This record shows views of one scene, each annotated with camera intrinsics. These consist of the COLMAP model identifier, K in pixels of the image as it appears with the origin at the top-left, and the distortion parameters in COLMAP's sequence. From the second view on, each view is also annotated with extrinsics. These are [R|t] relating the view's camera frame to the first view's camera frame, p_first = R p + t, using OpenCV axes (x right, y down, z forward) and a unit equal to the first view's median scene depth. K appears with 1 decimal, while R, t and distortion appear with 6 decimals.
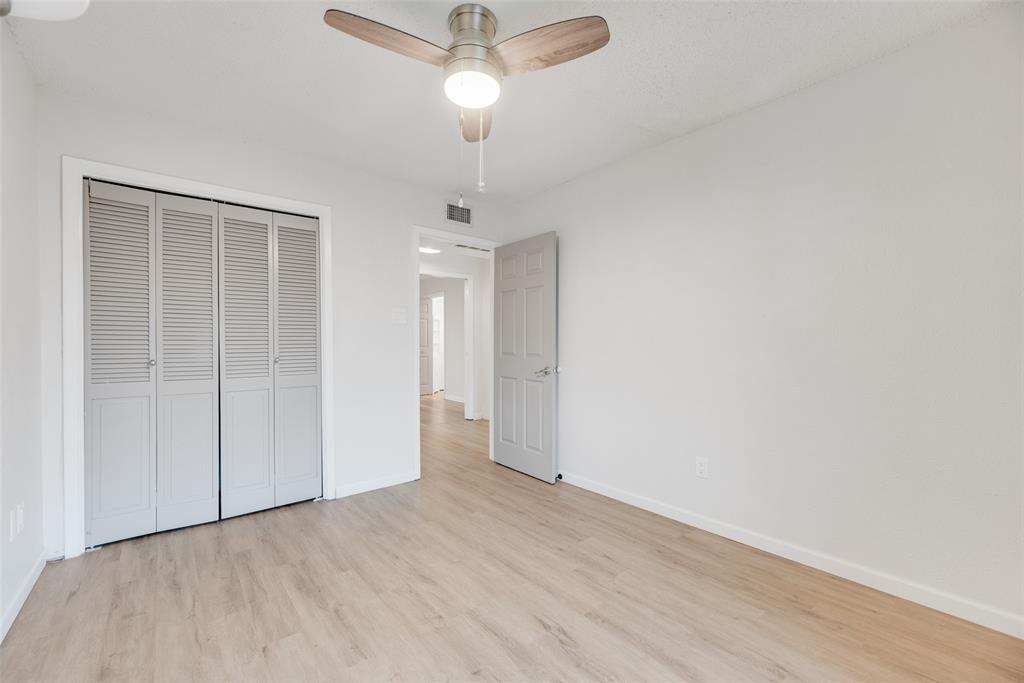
lens RADIAL K [[410.8, 0, 510.1], [0, 410.8, 345.8], [0, 0, 1]] dist [-0.001917, -0.000655]
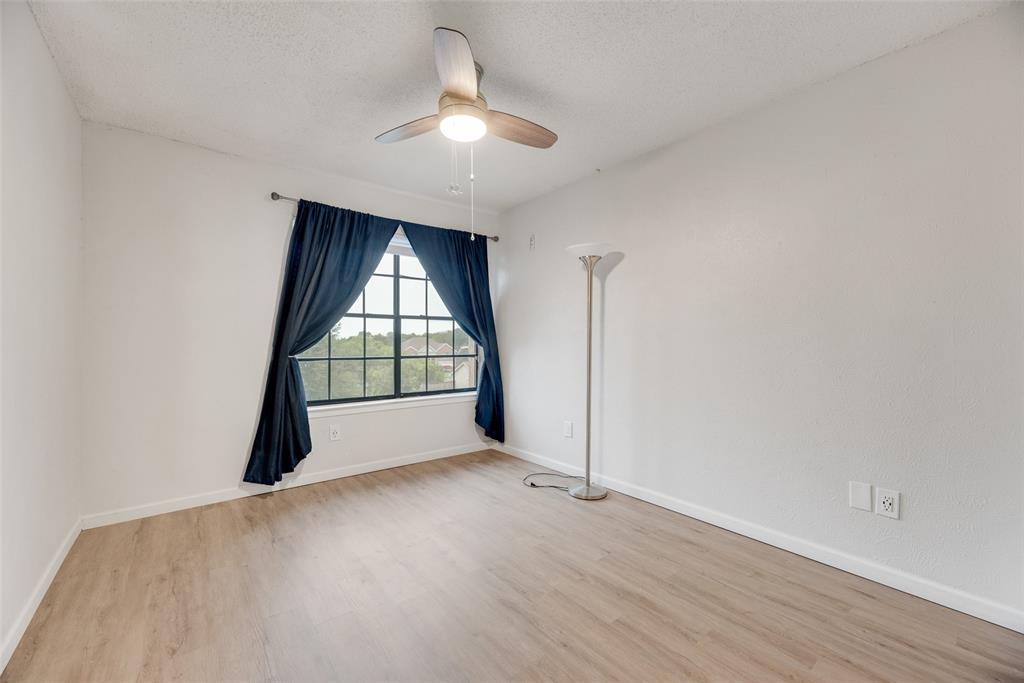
lens RADIAL K [[410.8, 0, 510.1], [0, 410.8, 345.8], [0, 0, 1]] dist [-0.001917, -0.000655]
pose [[-0.999767, -0.001495, 0.021550, -0.230742], [-0.001252, 0.999936, 0.011284, -0.000017], [-0.021565, 0.011254, -0.999704, 1.981860]]
